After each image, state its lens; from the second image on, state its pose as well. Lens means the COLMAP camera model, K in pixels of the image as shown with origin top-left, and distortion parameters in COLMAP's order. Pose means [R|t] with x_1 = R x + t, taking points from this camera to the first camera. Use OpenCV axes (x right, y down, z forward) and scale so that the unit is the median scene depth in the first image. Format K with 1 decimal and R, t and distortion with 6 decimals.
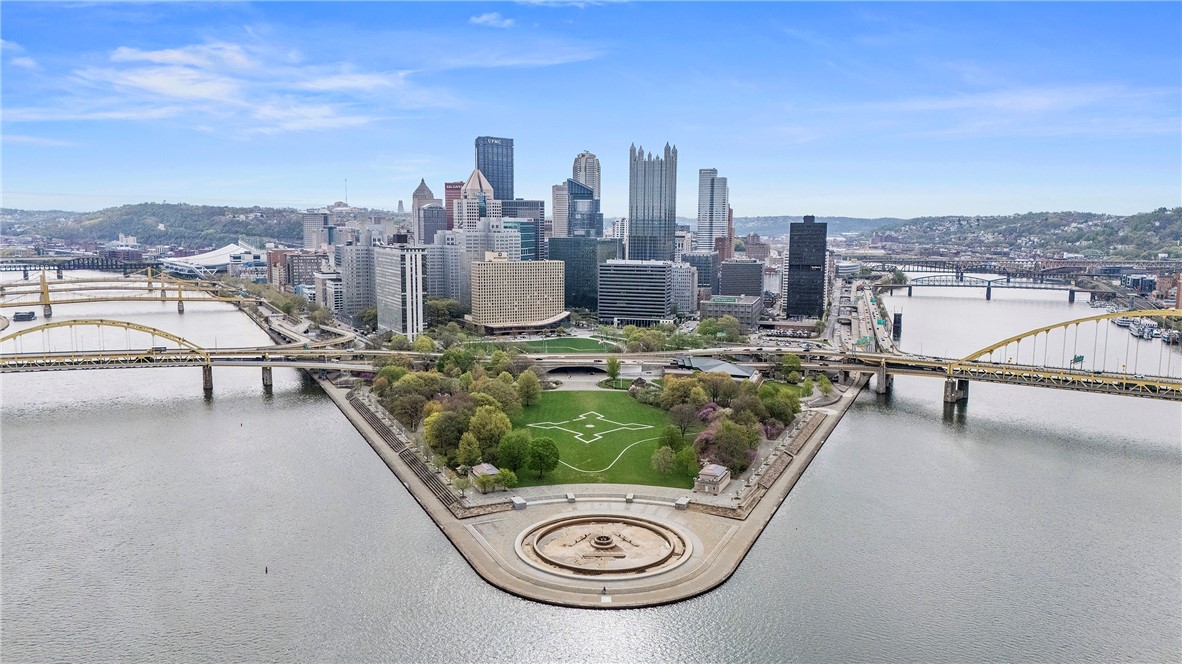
lens RADIAL K [[832.8, 0, 591.0], [0, 832.8, 332.0], [0, 0, 1]] dist [0.038500, 0.000359]
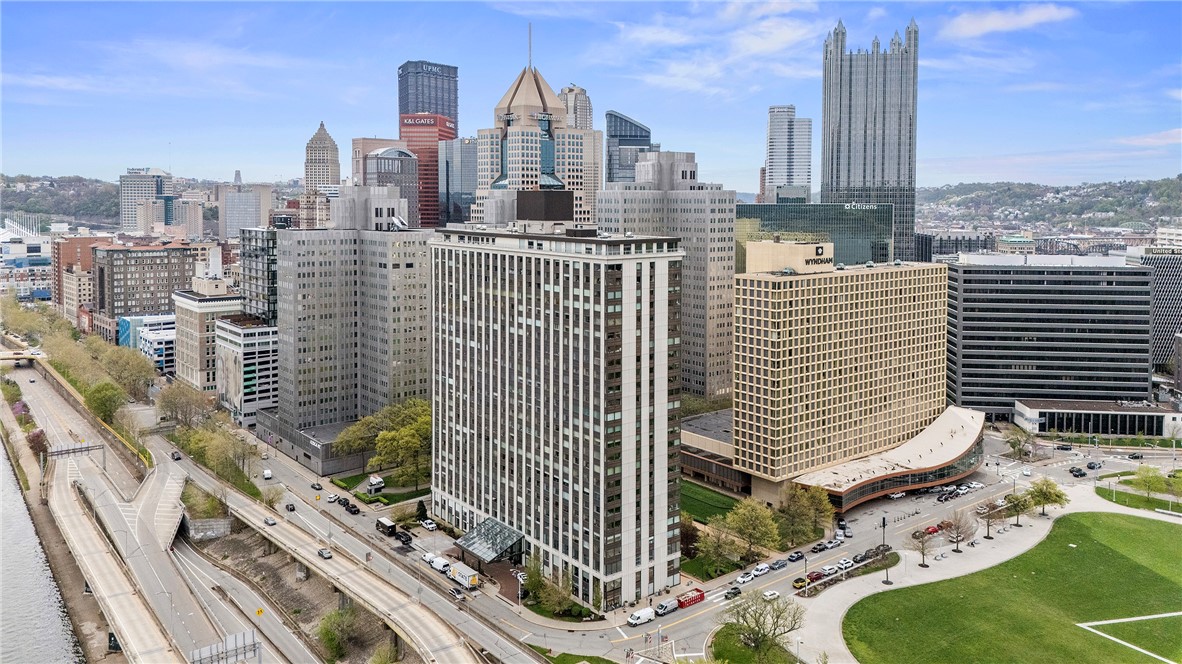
lens RADIAL K [[883.8, 0, 593.0], [0, 883.8, 228.9], [0, 0, 1]] dist [0.027051, -0.002010]
pose [[0.985356, -0.010127, 0.170211, -0.157724], [0.026189, 0.995378, -0.092390, -0.044687], [-0.168489, 0.095495, 0.981067, 0.417487]]
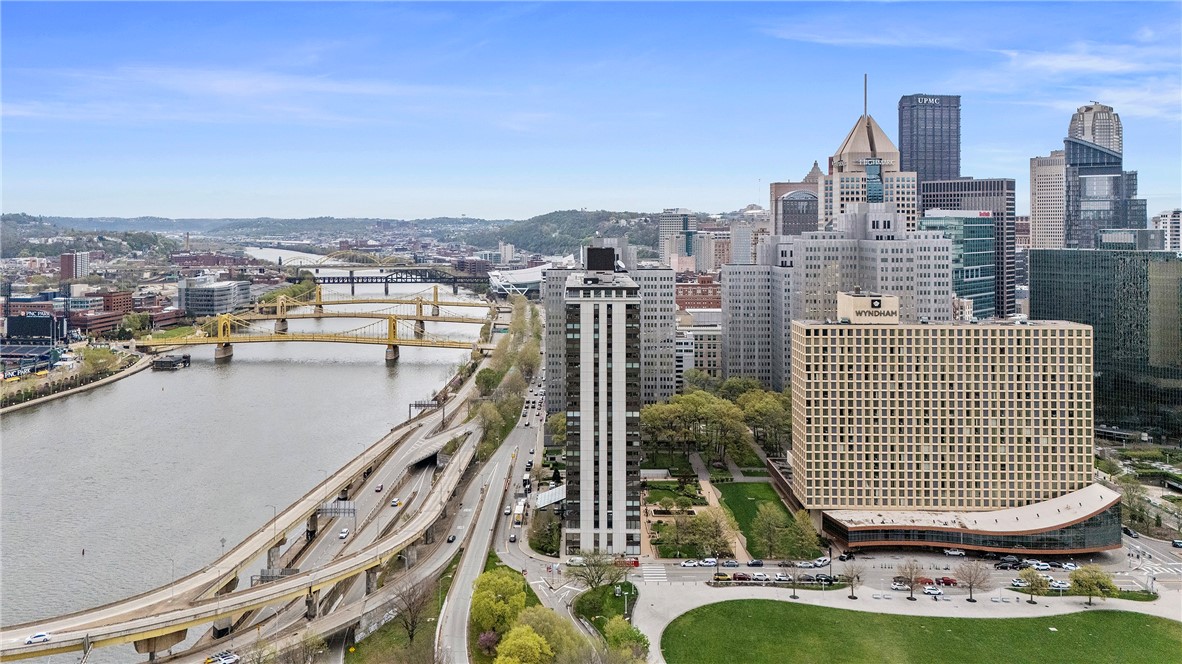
lens RADIAL K [[877.7, 0, 553.8], [0, 877.7, 227.2], [0, 0, 1]] dist [0.028939, -0.003303]
pose [[0.860825, -0.011070, -0.508781, -0.023422], [-0.055169, 0.991841, -0.114923, -0.046442], [0.505902, 0.126998, 0.853191, 0.381869]]
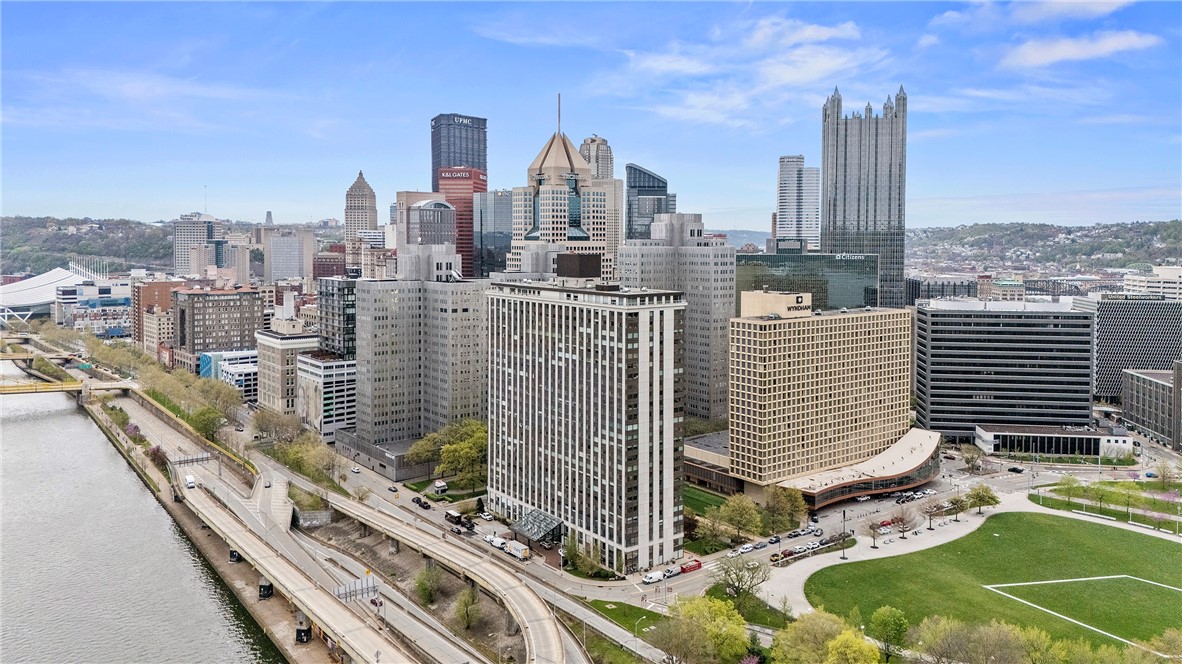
lens RADIAL K [[872.5, 0, 594.1], [0, 872.5, 258.5], [0, 0, 1]] dist [0.037169, -0.007976]
pose [[0.988849, -0.008359, 0.148684, -0.166686], [0.023913, 0.994380, -0.103133, -0.044497], [-0.146986, 0.105538, 0.983492, 0.369807]]
